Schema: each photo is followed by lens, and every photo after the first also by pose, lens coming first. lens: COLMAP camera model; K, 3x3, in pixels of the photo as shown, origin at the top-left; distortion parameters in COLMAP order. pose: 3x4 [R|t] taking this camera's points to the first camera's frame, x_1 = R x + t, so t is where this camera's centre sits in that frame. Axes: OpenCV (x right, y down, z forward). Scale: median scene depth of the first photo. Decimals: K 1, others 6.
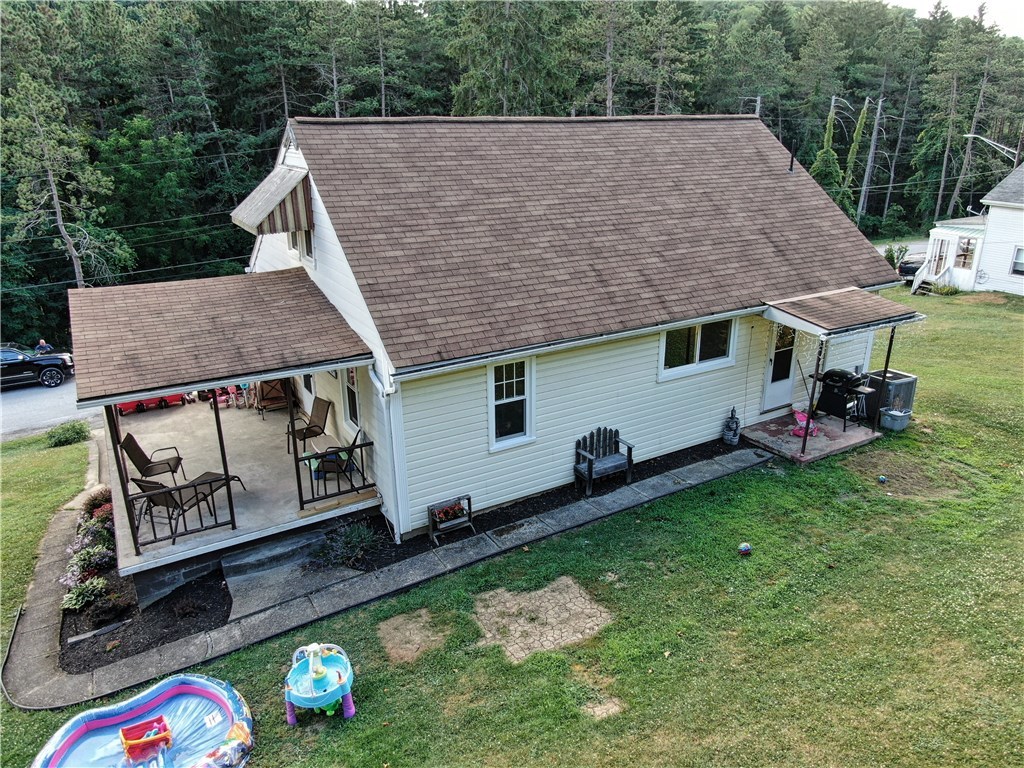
lens RADIAL K [[758.3, 0, 511.7], [0, 758.3, 386.5], [0, 0, 1]] dist [-0.004207, 0.004662]
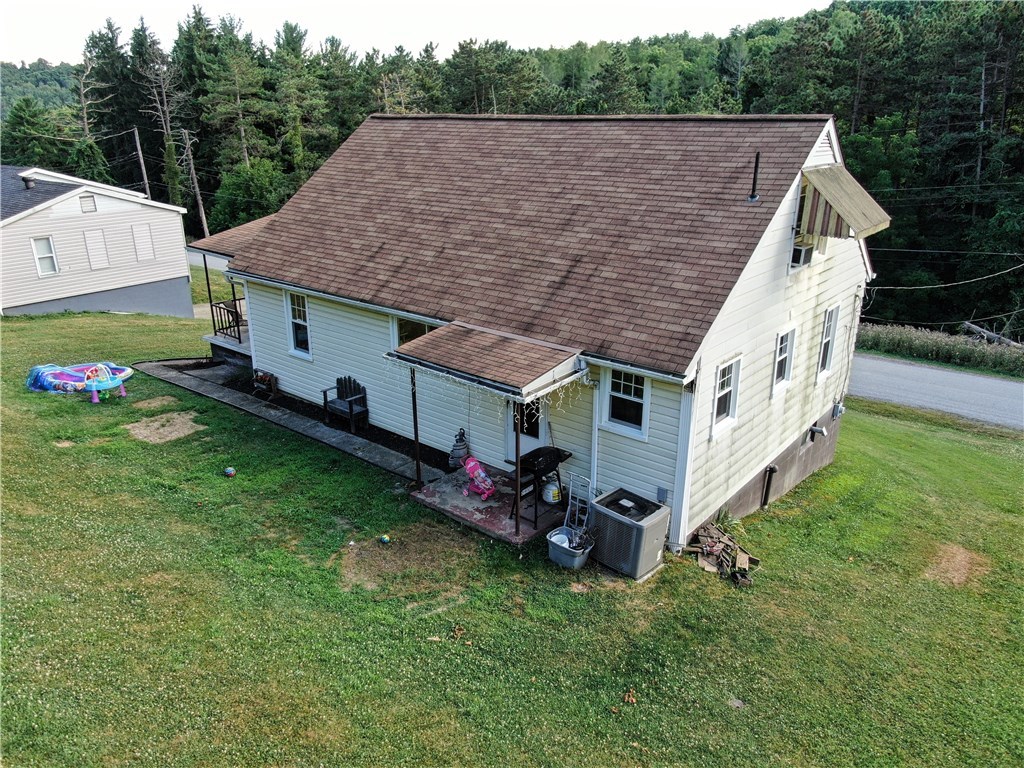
lens RADIAL K [[758.3, 0, 509.7], [0, 758.3, 389.6], [0, 0, 1]] dist [-0.004207, 0.004662]
pose [[0.309893, 0.326511, -0.892948, 1.413480], [-0.321727, 0.919790, 0.224672, -0.307897], [0.894683, 0.217661, 0.390084, 0.857097]]
